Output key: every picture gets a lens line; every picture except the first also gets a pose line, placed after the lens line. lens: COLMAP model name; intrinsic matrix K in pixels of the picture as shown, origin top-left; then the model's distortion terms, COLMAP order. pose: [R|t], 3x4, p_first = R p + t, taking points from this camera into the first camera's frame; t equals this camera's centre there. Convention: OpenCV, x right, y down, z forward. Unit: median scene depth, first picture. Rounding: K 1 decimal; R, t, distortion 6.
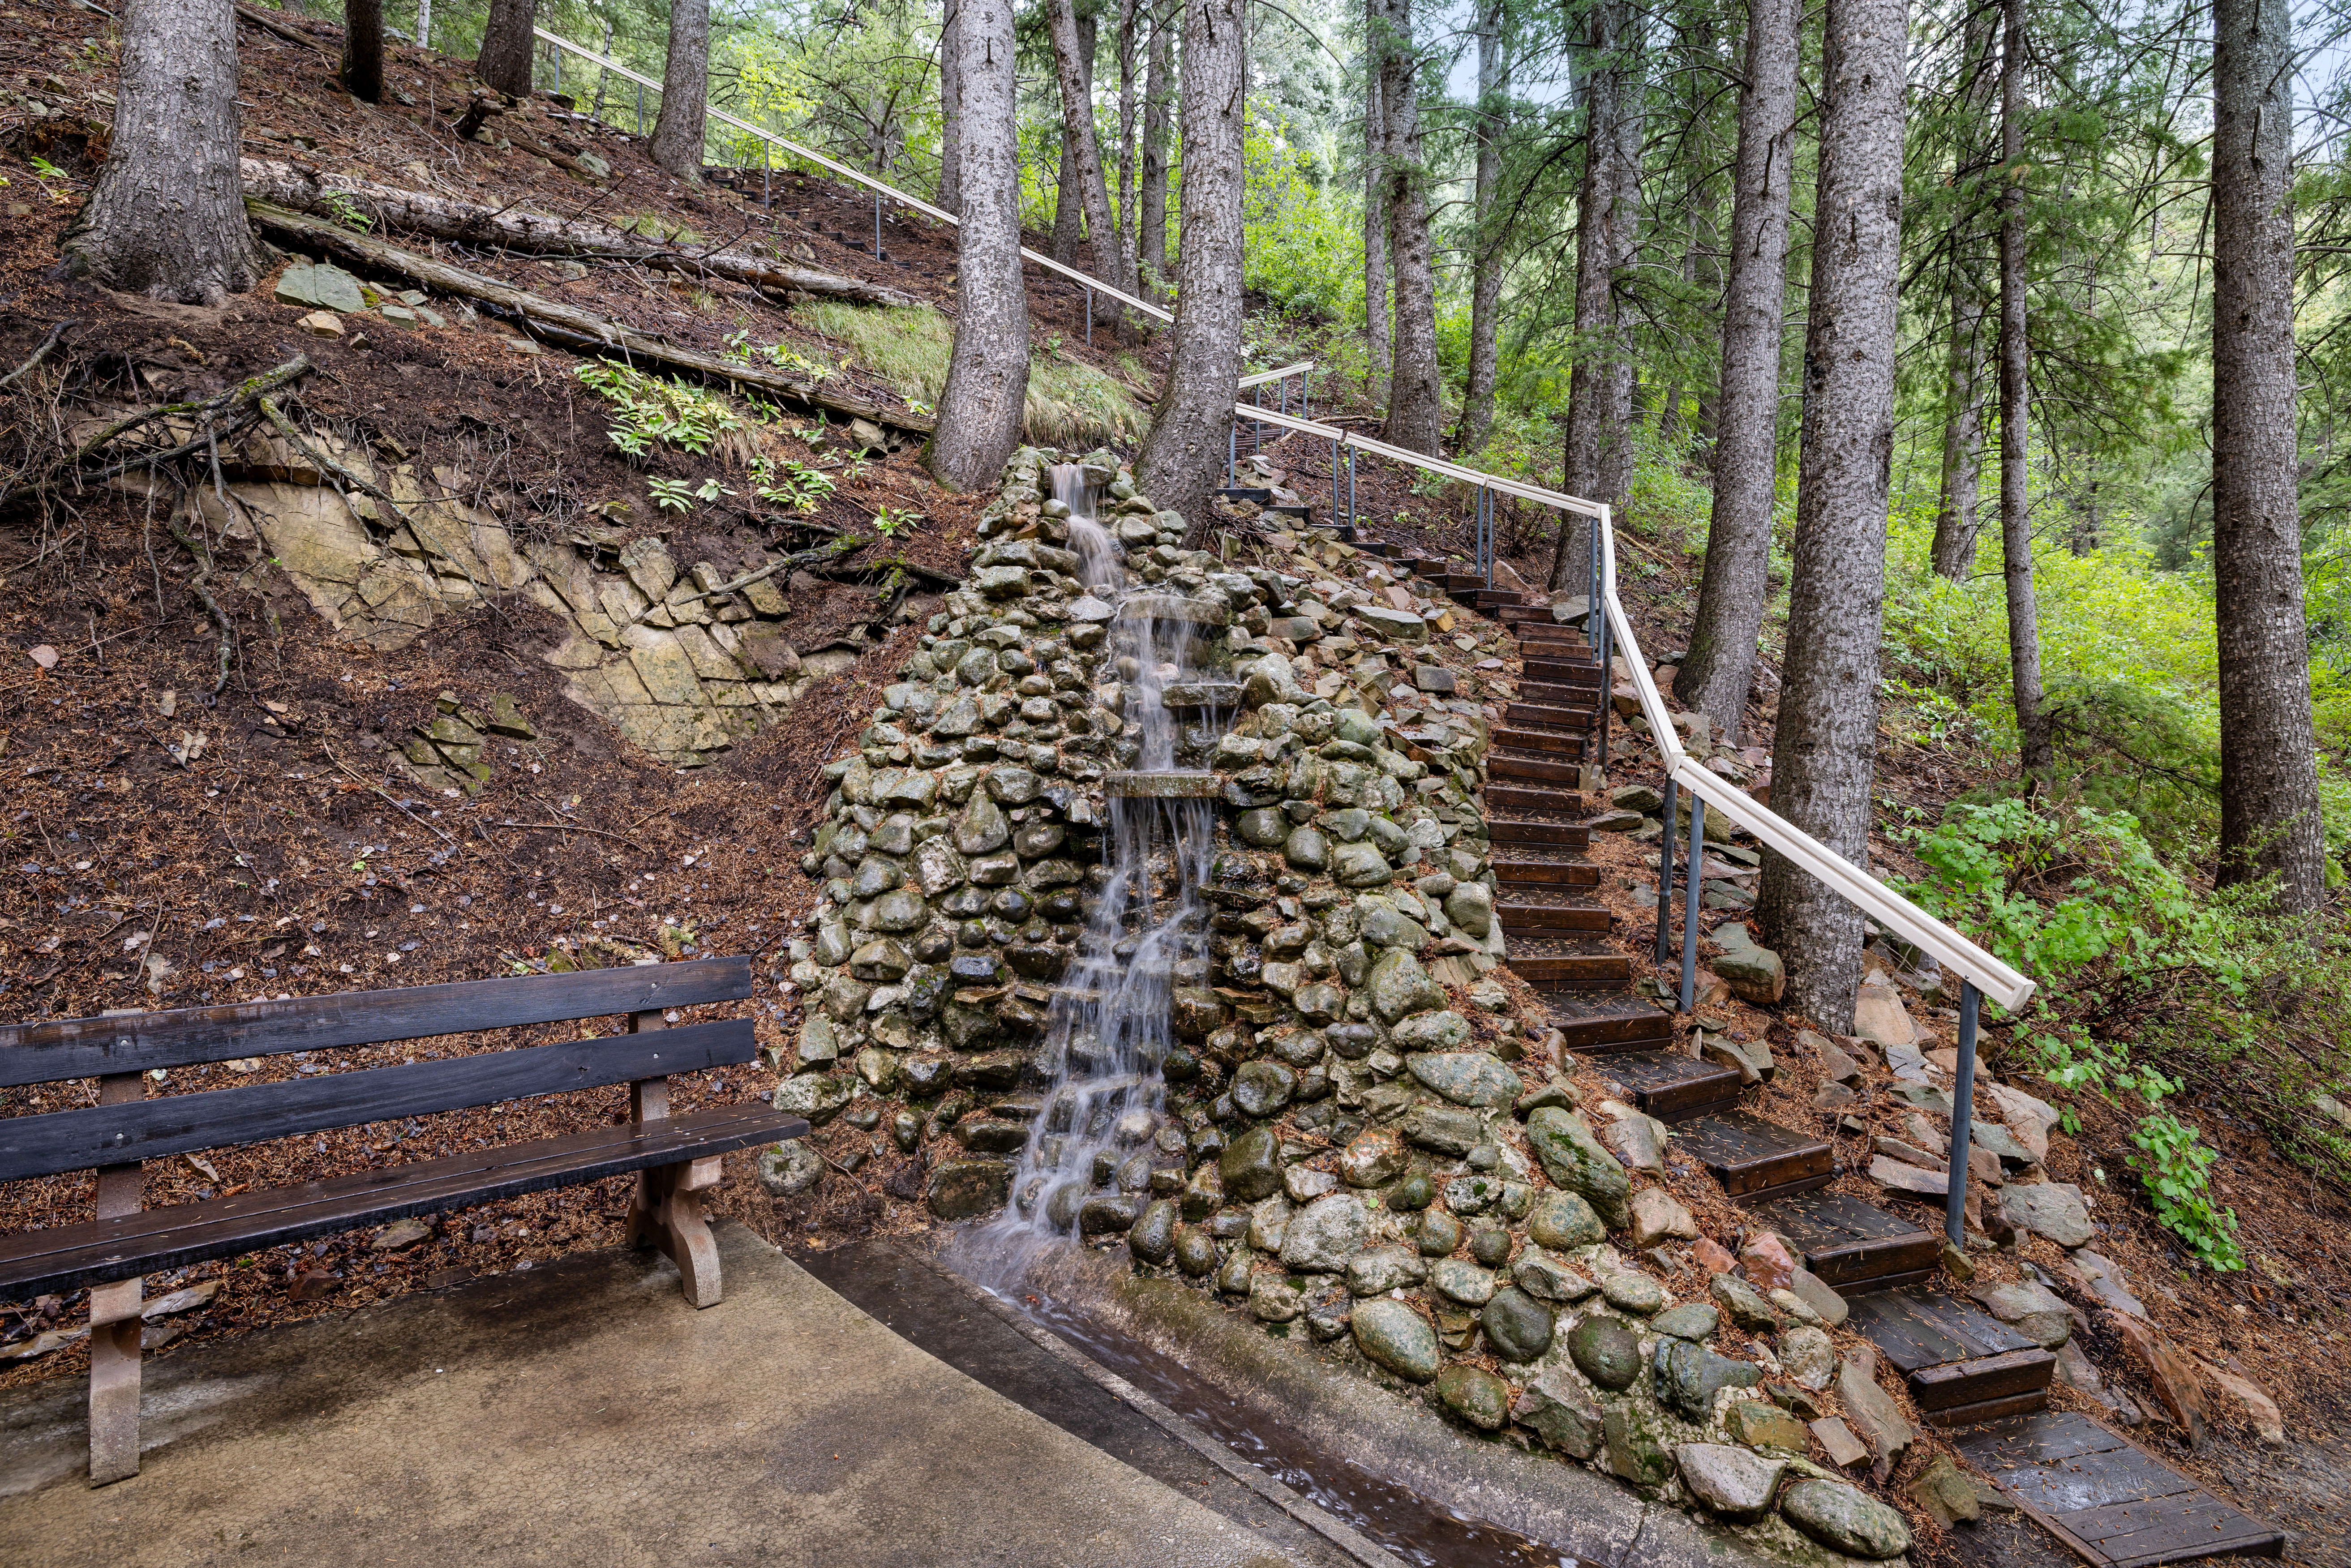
lens RADIAL K [[1924.1, 0, 1154.4], [0, 1924.1, 784.6], [0, 0, 1]] dist [0.000574, 0.000056]
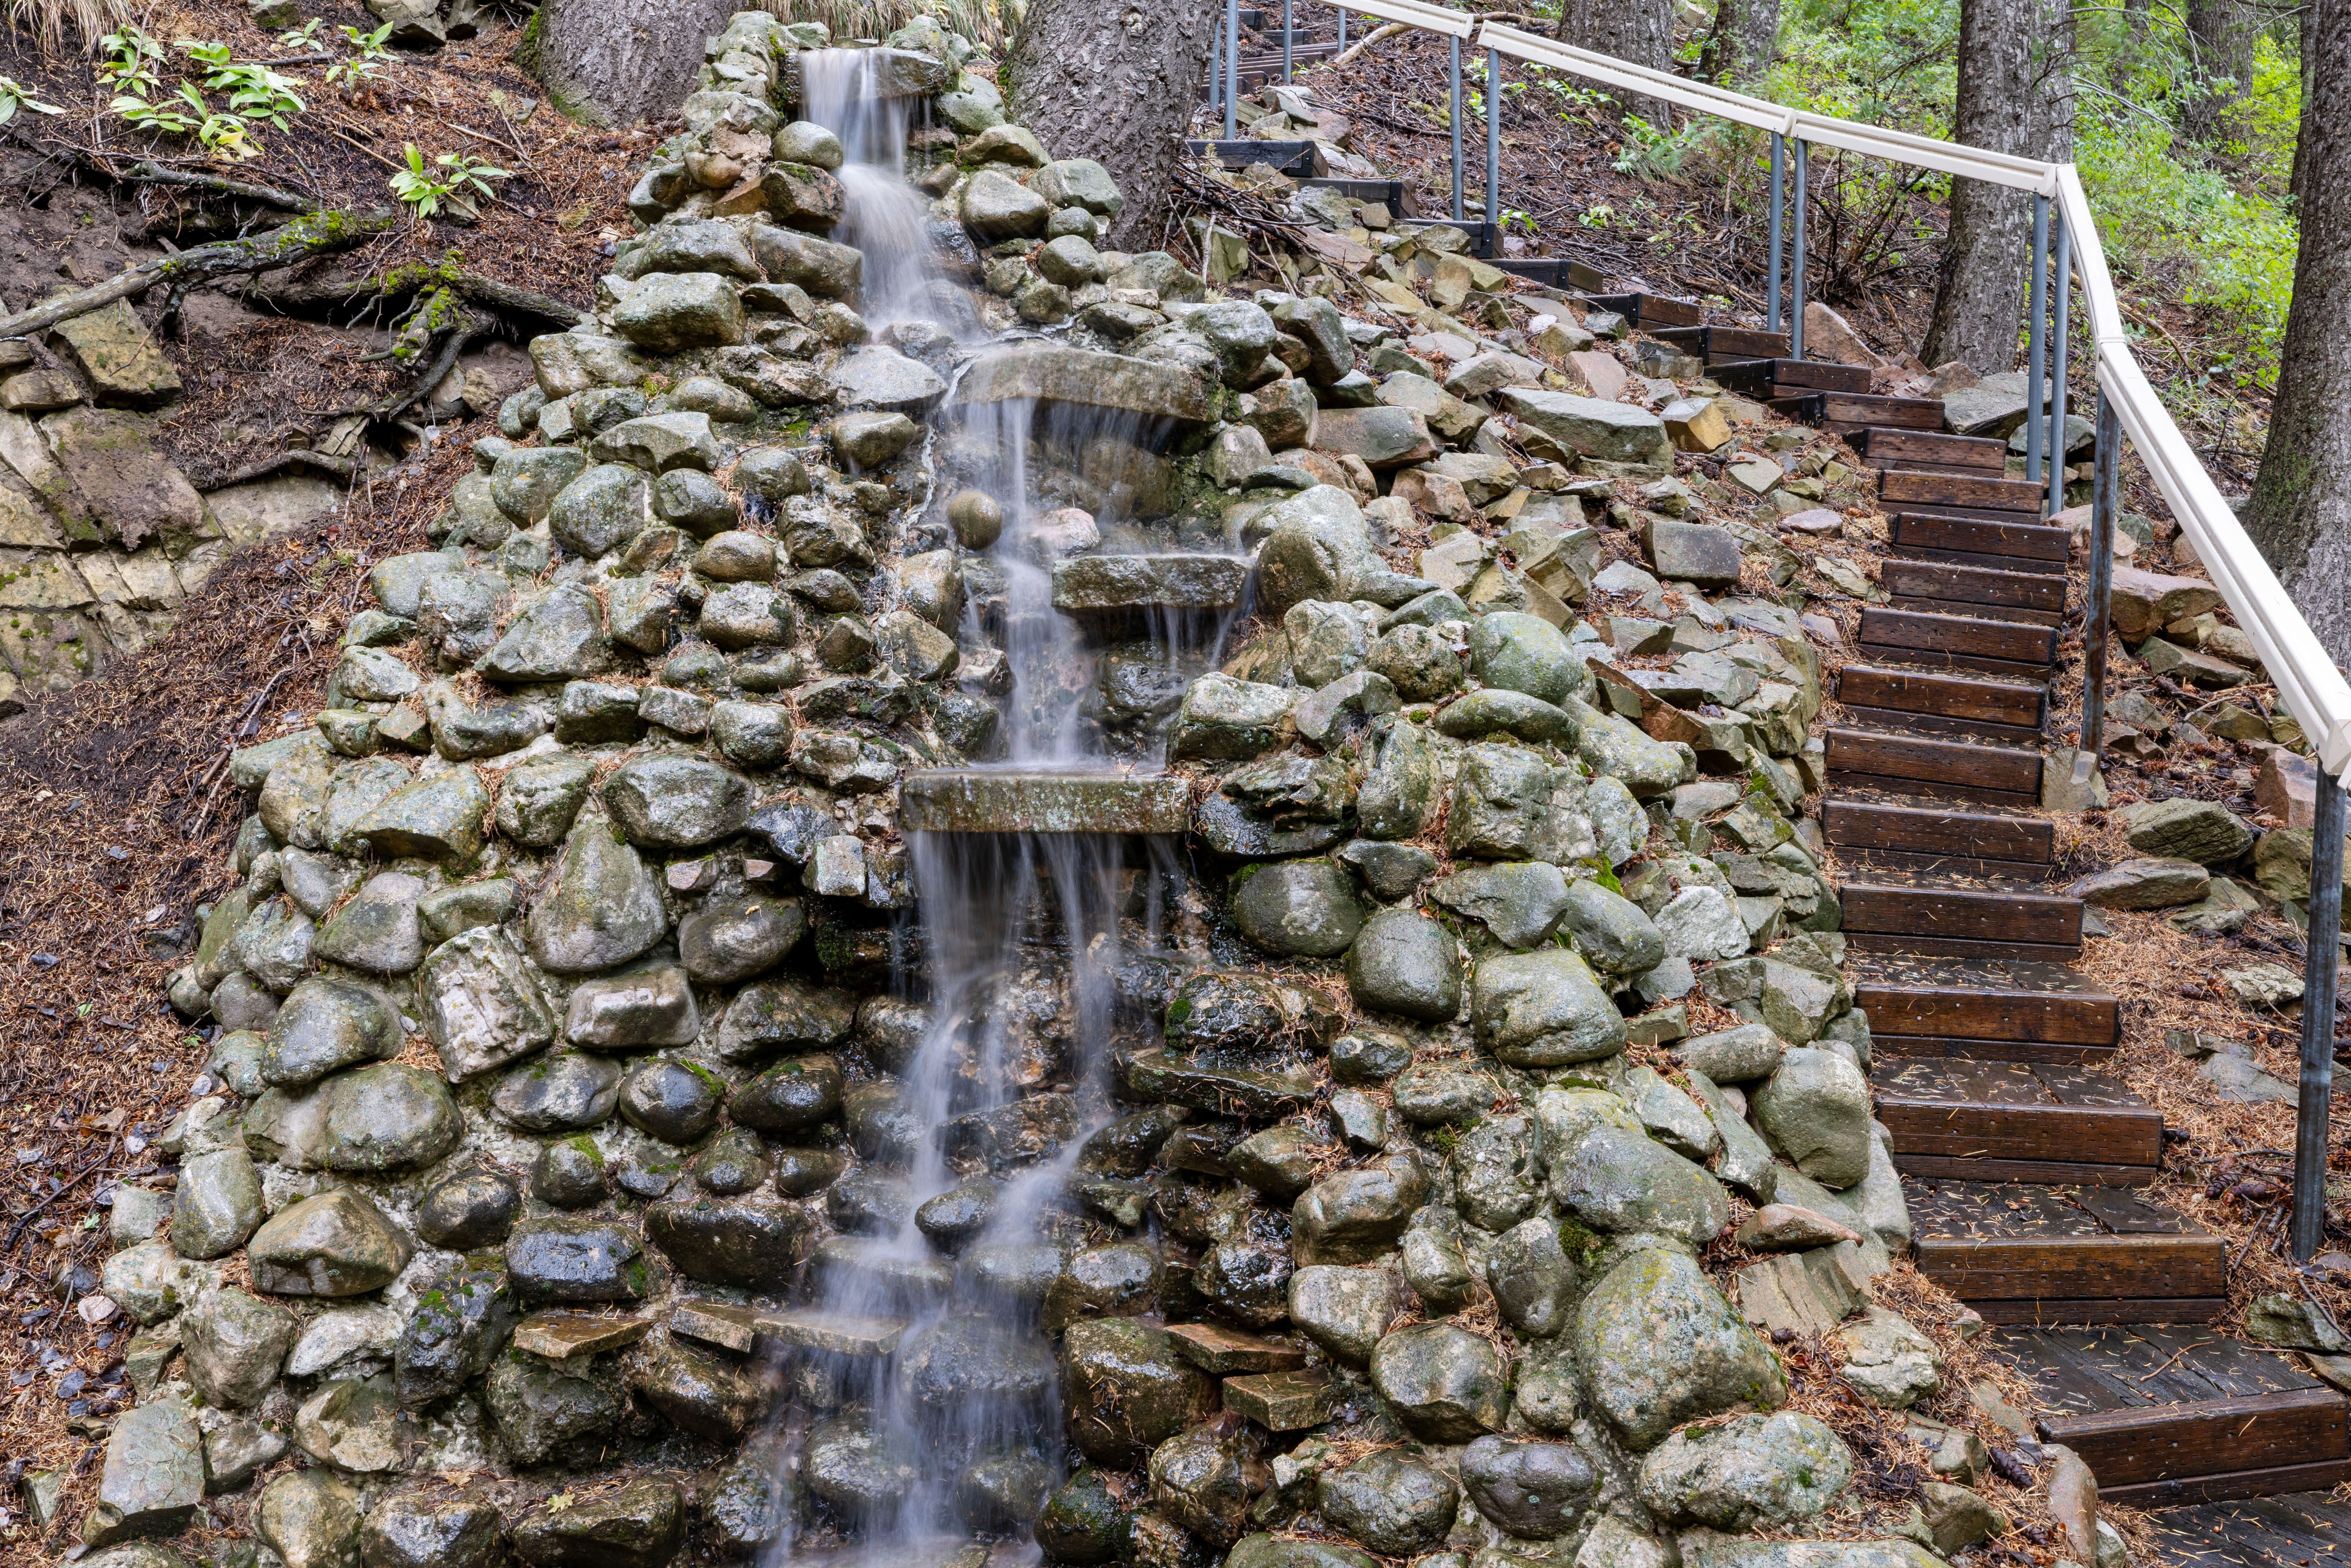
lens RADIAL K [[2398.9, 0, 1190.2], [0, 2398.9, 786.4], [0, 0, 1]] dist [0.007390, 0.000000]
pose [[0.999964, 0.000404, 0.008417, 0.029695], [-0.000474, 0.999965, 0.008339, -0.006901], [-0.008413, -0.008342, 0.999930, 0.491916]]
